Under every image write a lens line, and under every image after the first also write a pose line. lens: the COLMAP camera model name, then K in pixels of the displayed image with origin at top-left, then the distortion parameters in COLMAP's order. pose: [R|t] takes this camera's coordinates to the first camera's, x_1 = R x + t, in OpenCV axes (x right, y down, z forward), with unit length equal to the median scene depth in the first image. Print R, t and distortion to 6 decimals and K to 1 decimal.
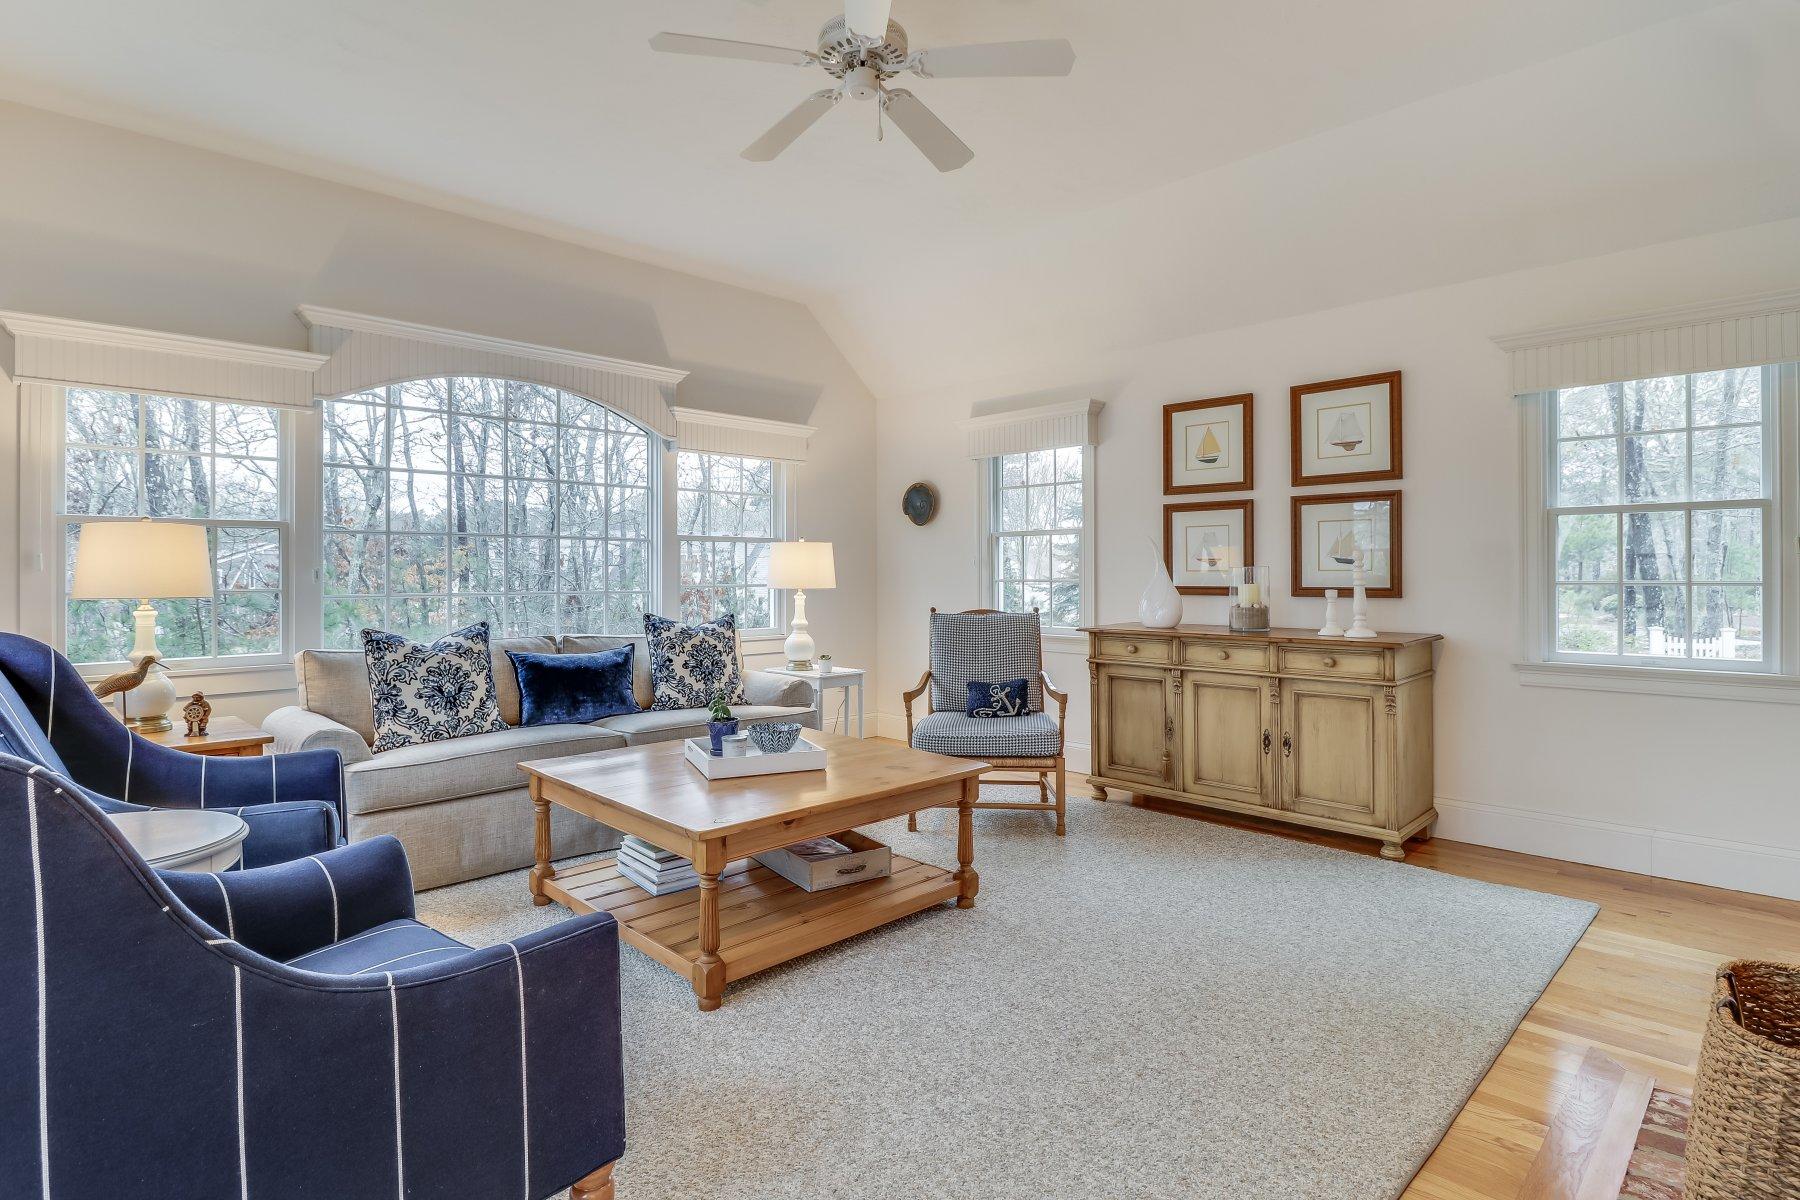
lens RADIAL K [[878.5, 0, 897.7], [0, 878.5, 574.2], [0, 0, 1]] dist [-0.001154, -0.000076]
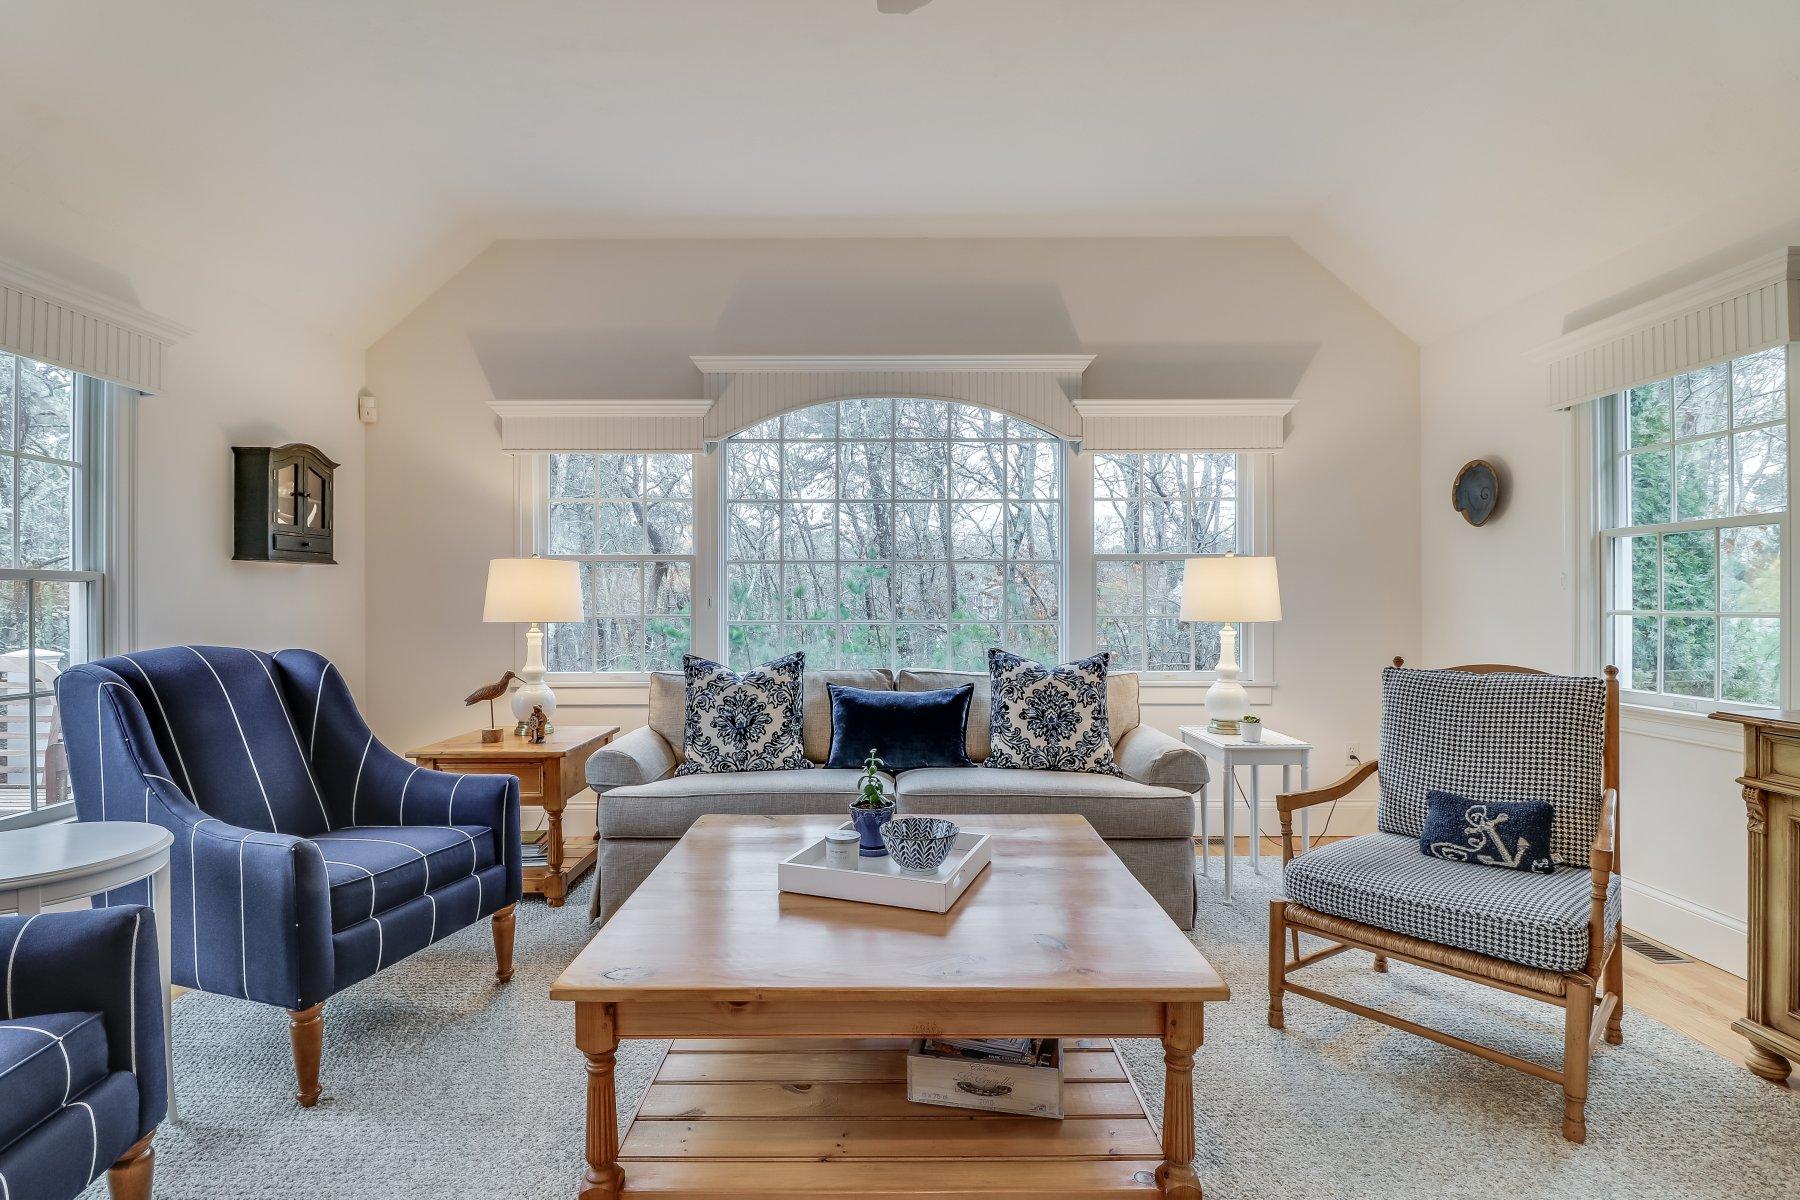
lens RADIAL K [[841.5, 0, 900.0], [0, 841.5, 600.0], [0, 0, 1]] dist [-0.004882, -0.000852]
pose [[0.721531, 0.001996, -0.692379, 0.214059], [0.000272, 0.999995, 0.003166, -0.004365], [0.692382, -0.002473, 0.721527, 0.370008]]
